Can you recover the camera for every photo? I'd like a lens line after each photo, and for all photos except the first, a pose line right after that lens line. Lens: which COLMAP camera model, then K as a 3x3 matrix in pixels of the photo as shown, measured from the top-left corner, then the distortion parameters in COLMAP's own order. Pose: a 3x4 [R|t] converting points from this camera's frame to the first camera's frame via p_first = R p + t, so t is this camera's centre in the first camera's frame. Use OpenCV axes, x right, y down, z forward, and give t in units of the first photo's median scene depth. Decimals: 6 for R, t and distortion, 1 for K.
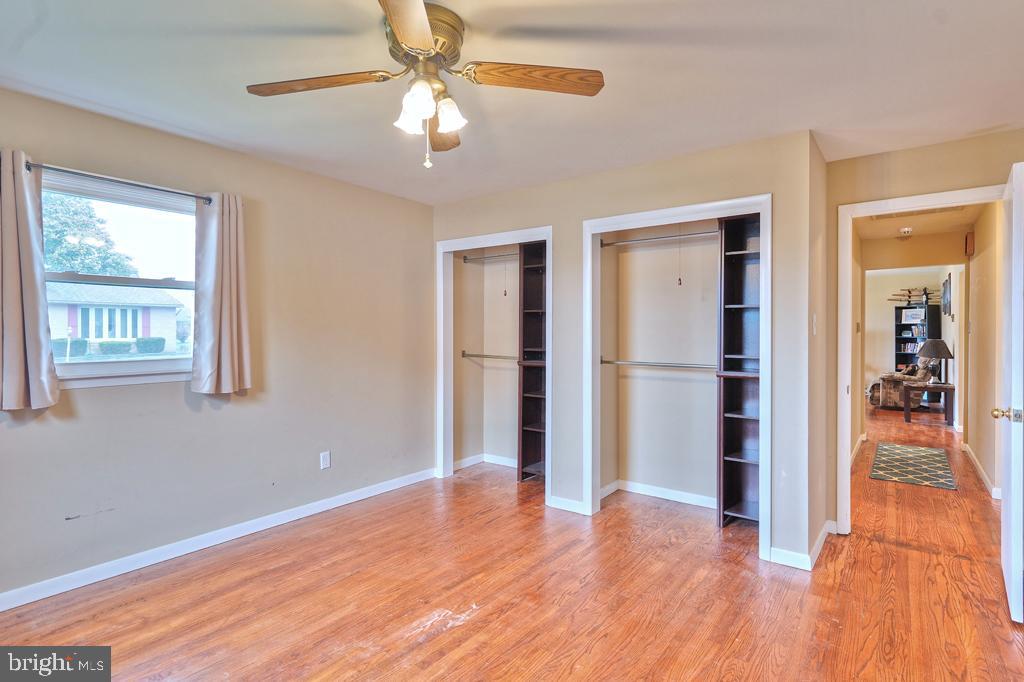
lens RADIAL K [[521.5, 0, 513.1], [0, 521.5, 334.2], [0, 0, 1]] dist [0.001029, 0.000082]
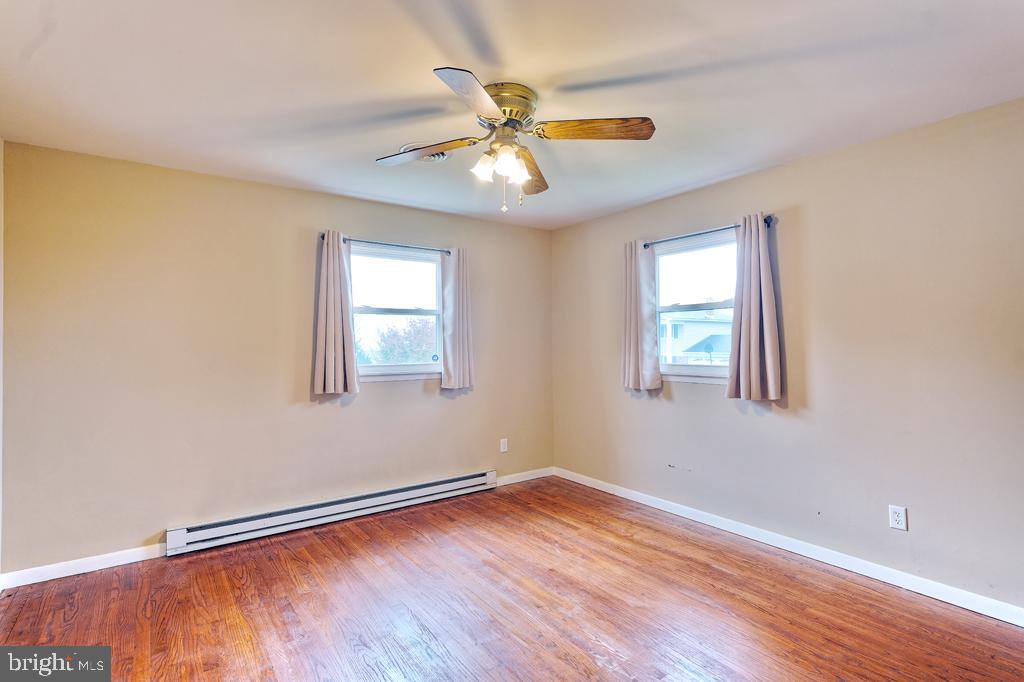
lens RADIAL K [[504.5, 0, 508.0], [0, 504.5, 340.5], [0, 0, 1]] dist [0.001236, 0.000073]
pose [[-0.308549, -0.009734, -0.951159, 0.701154], [-0.005166, 0.999950, -0.008557, 0.000706], [0.951194, 0.002273, -0.308584, 0.995205]]
